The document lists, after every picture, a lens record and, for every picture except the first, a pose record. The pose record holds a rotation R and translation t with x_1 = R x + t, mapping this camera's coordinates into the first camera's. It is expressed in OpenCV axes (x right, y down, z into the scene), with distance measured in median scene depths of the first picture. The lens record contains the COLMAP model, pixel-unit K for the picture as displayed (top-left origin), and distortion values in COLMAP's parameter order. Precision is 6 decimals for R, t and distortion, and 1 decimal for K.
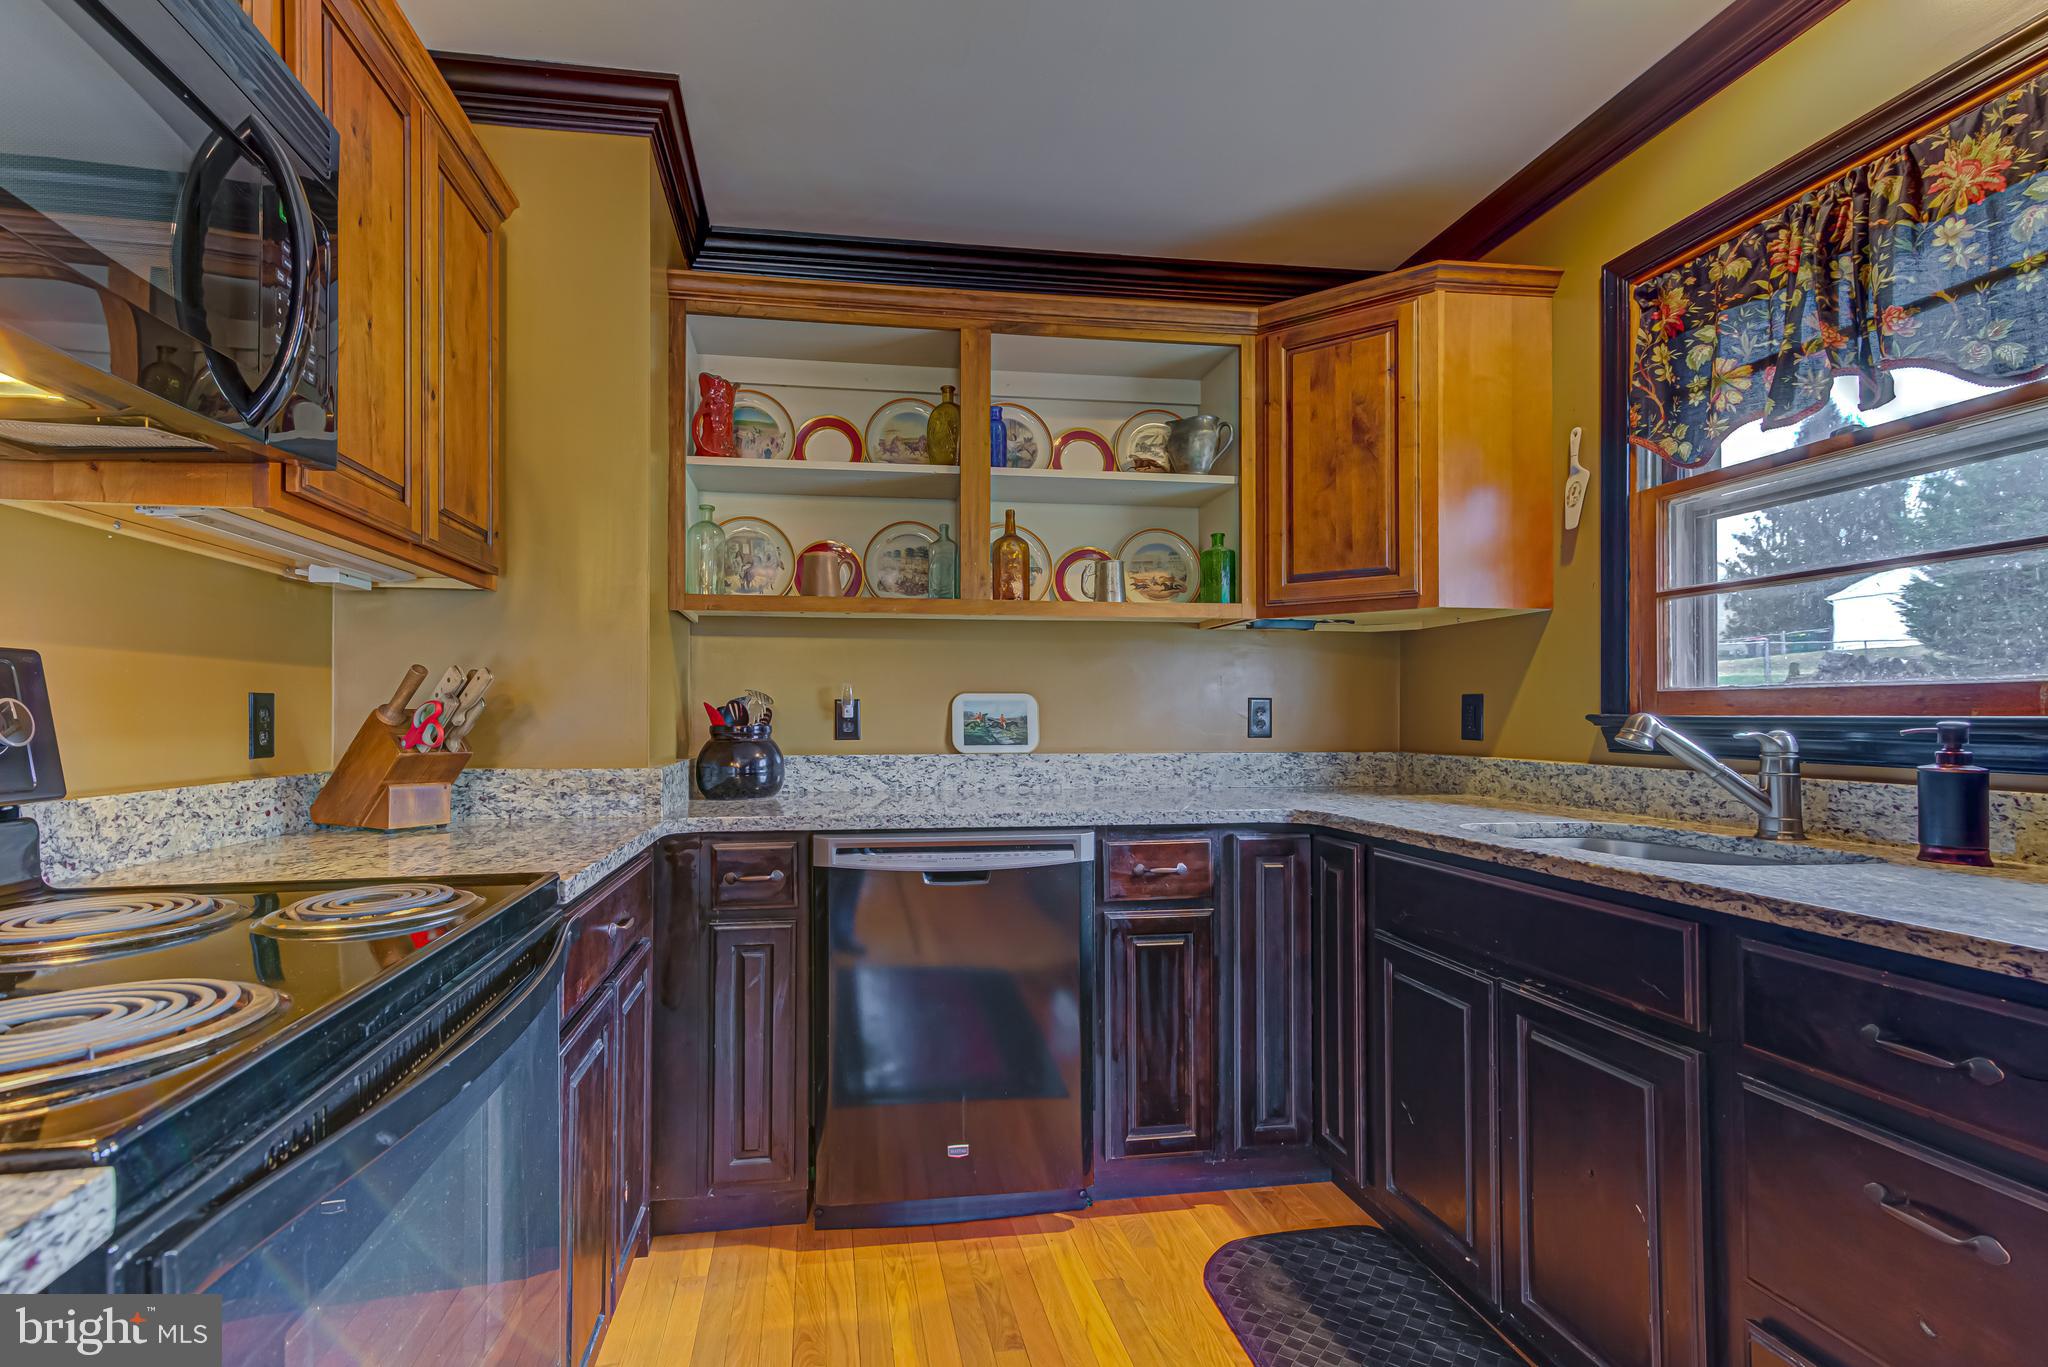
lens RADIAL K [[932.3, 0, 938.0], [0, 932.3, 705.5], [0, 0, 1]] dist [0.016610, 0.001894]
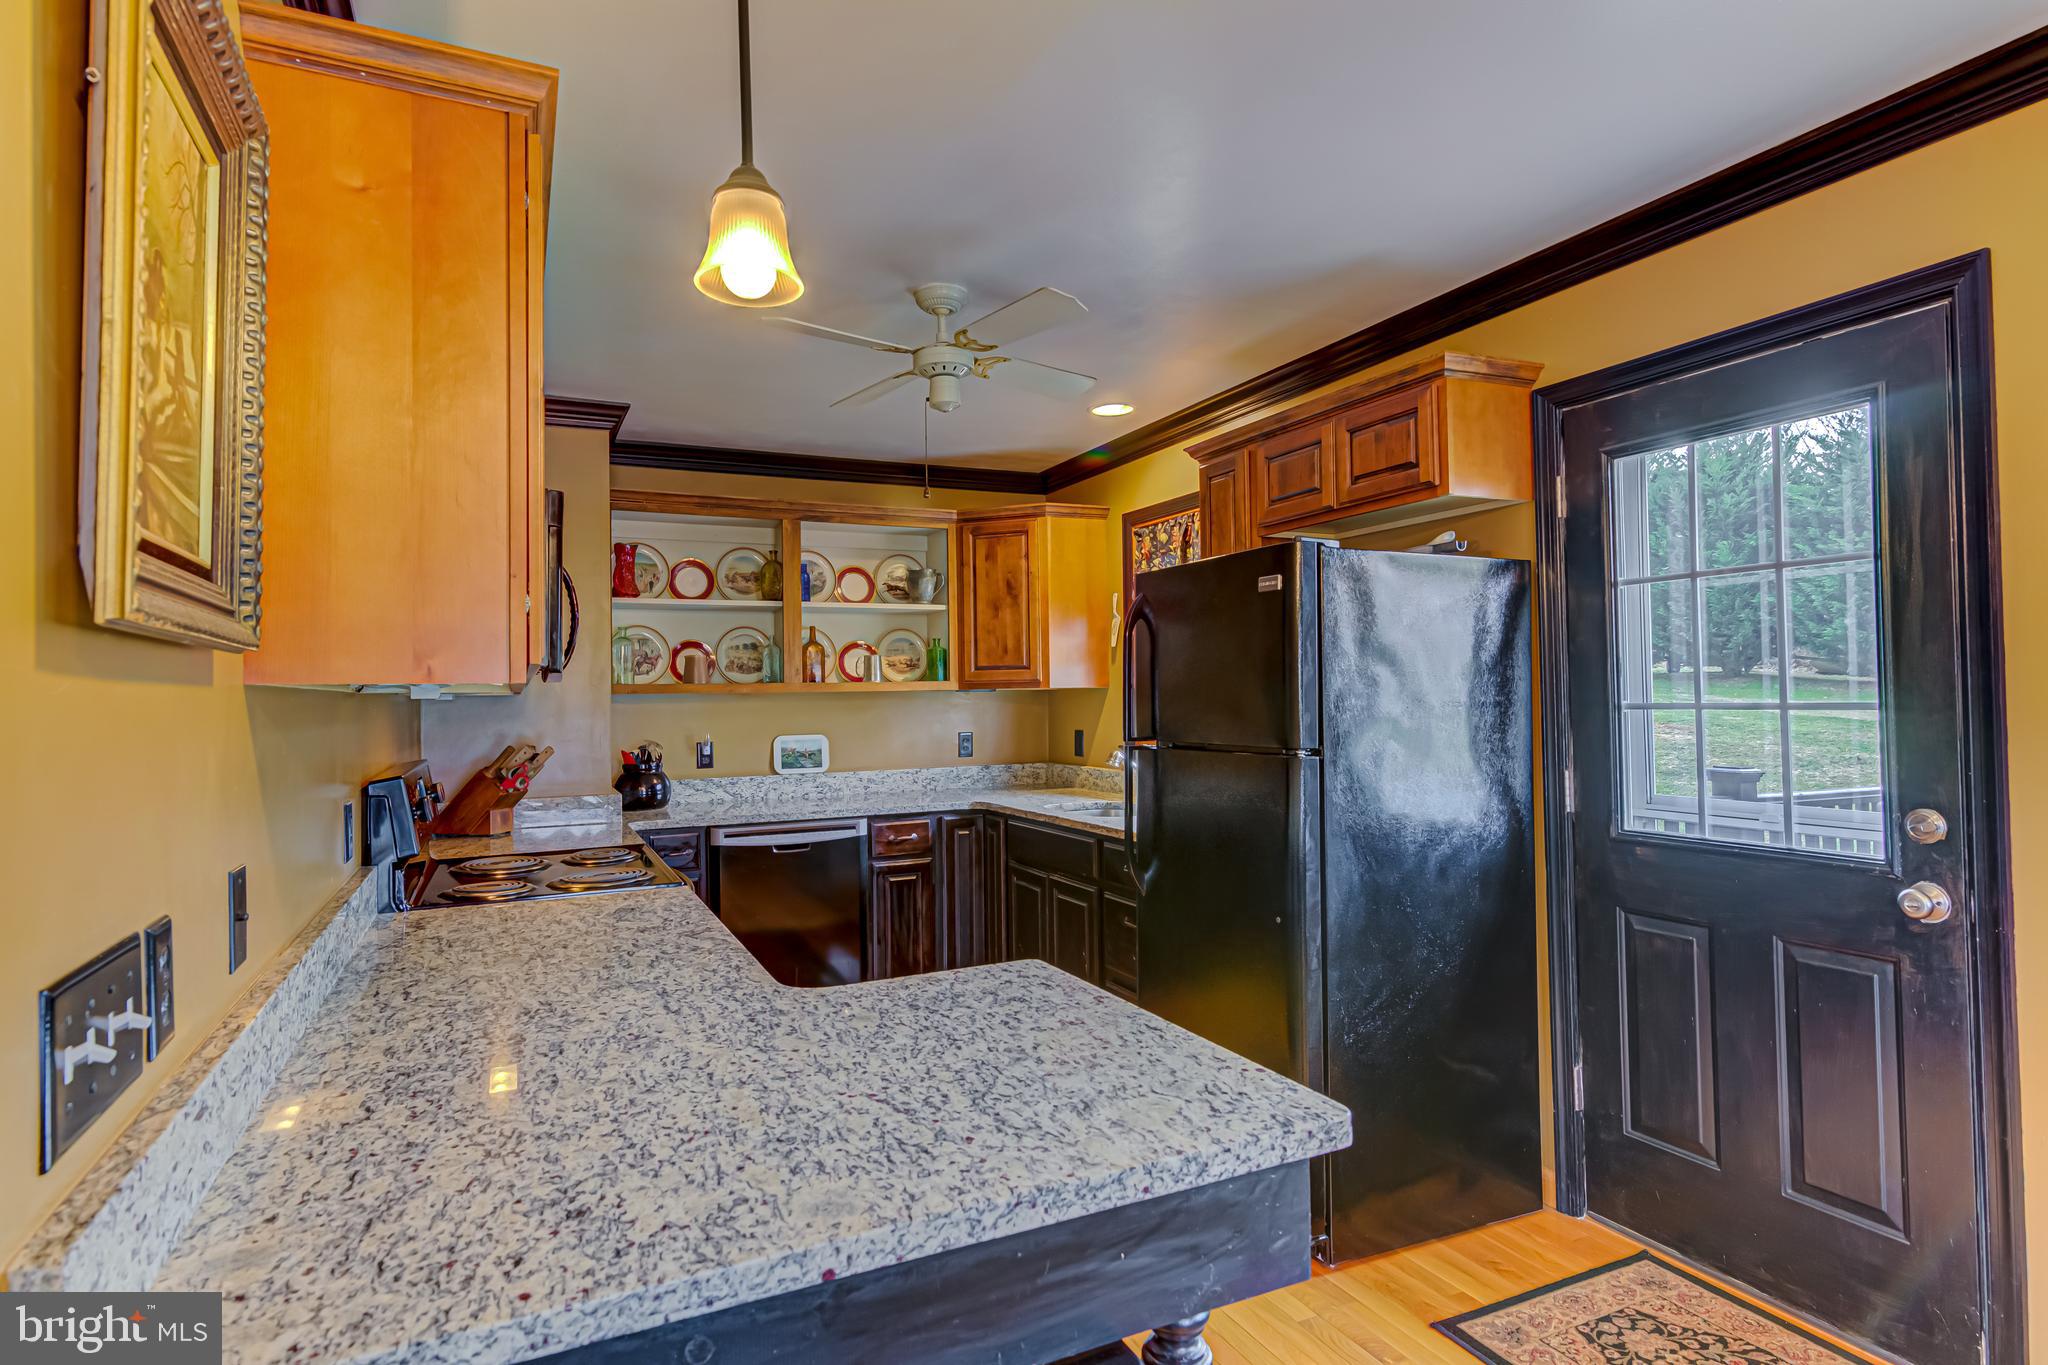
lens RADIAL K [[1084.8, 0, 1009.1], [0, 1084.8, 676.5], [0, 0, 1]] dist [0.014234, 0.000045]
pose [[0.950627, -0.007882, 0.310235, -0.196763], [0.010439, 0.999924, -0.006581, -0.110325], [-0.310159, 0.009495, 0.950637, -0.968592]]
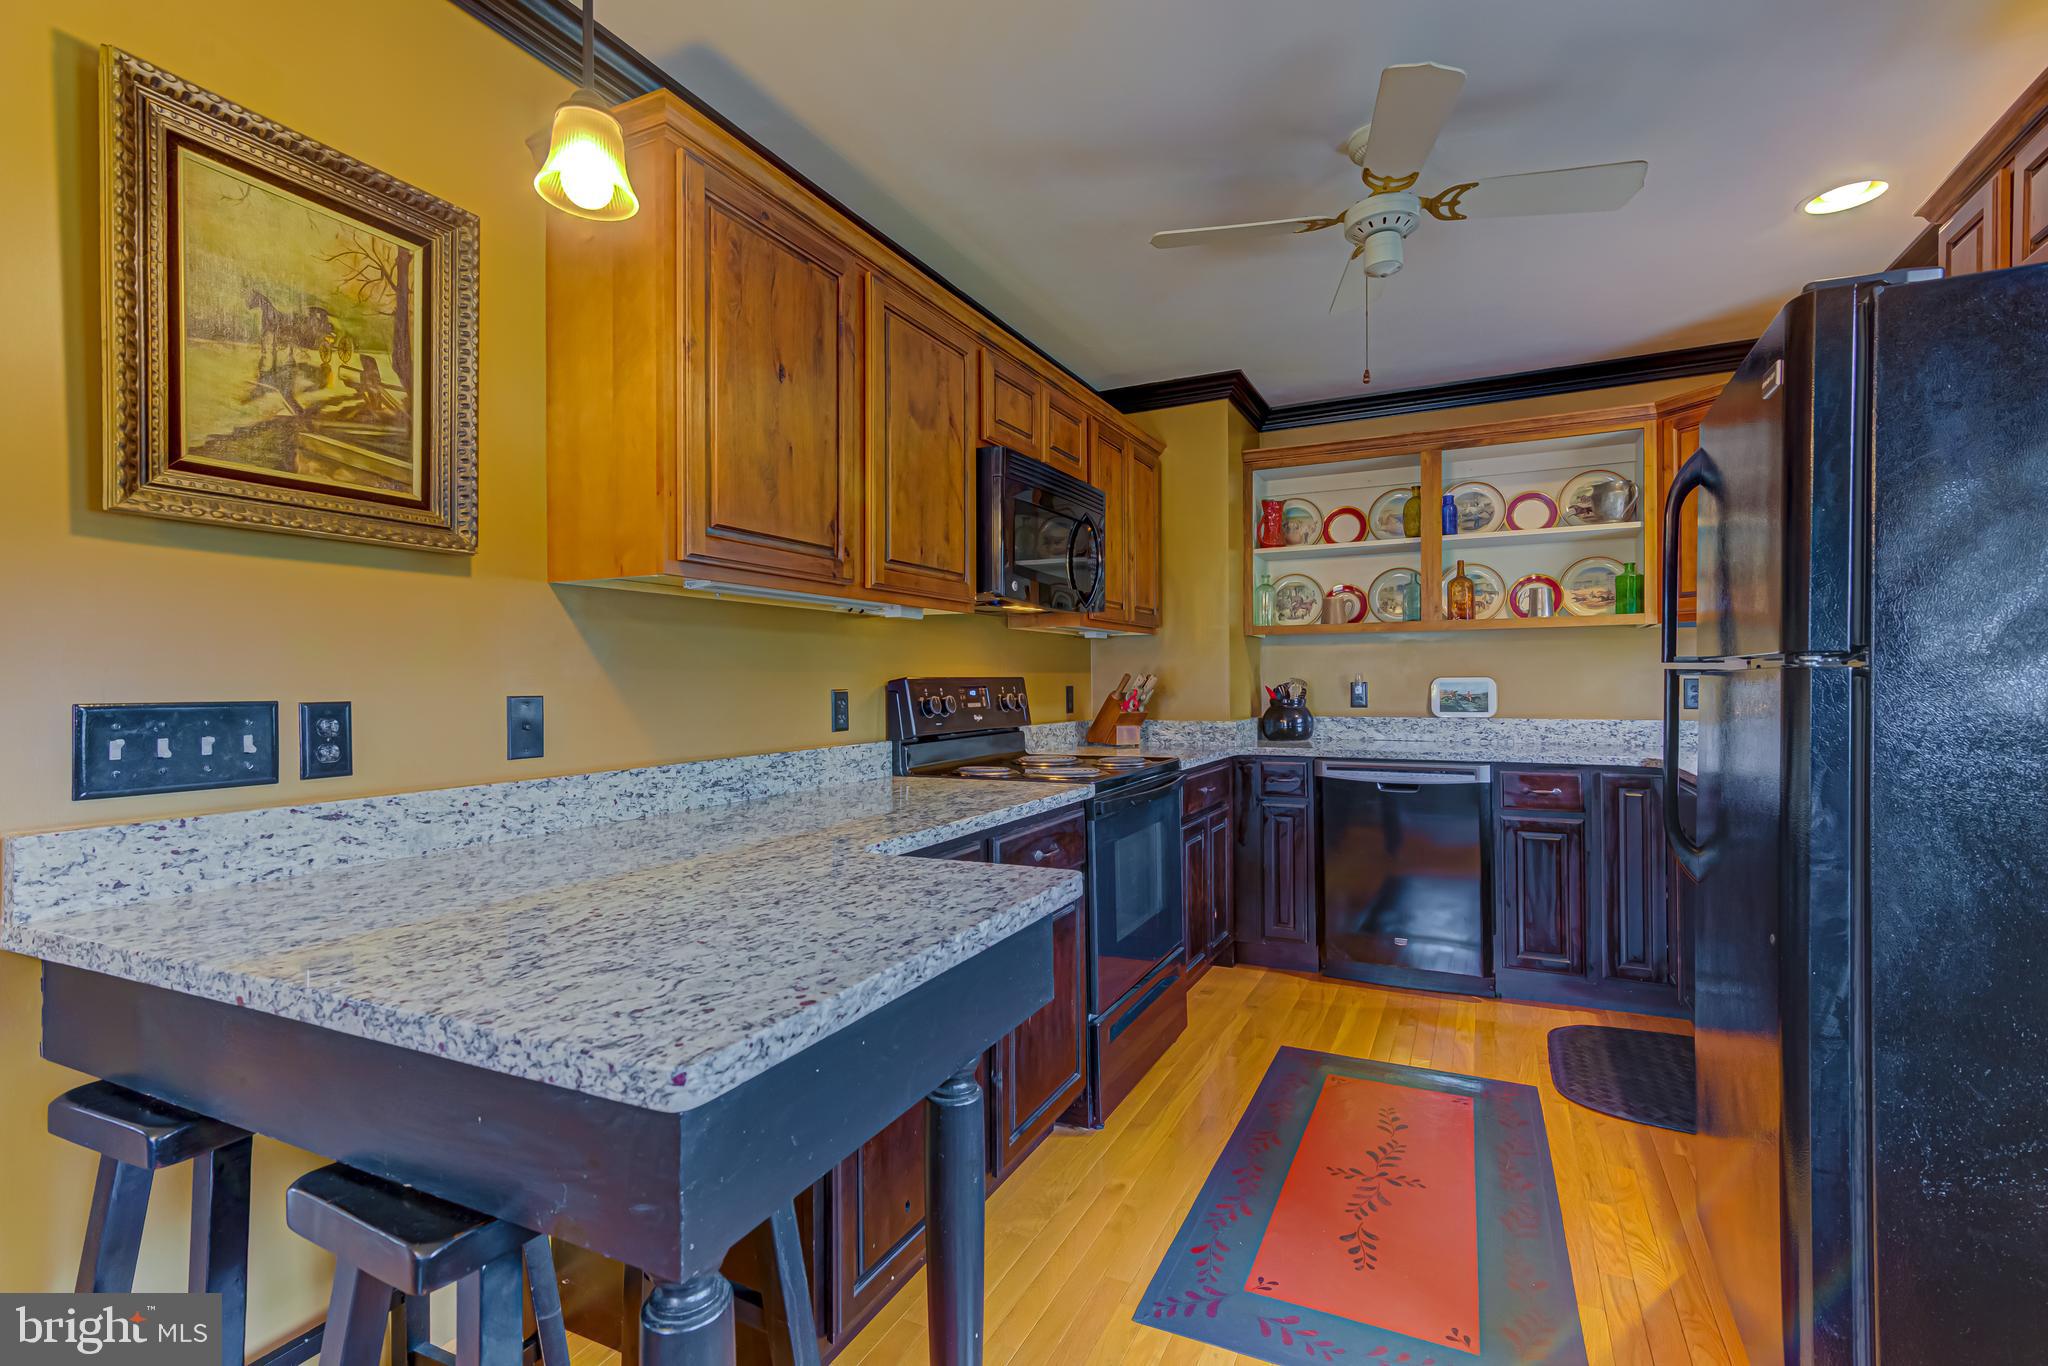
lens RADIAL K [[932.3, 0, 1029.2], [0, 932.3, 677.4], [0, 0, 1]] dist [0.016610, 0.001894]
pose [[0.833754, -0.007647, -0.552084, 0.354267], [0.013017, 0.999898, 0.005808, -0.035318], [0.551983, -0.012029, 0.833768, -0.726434]]
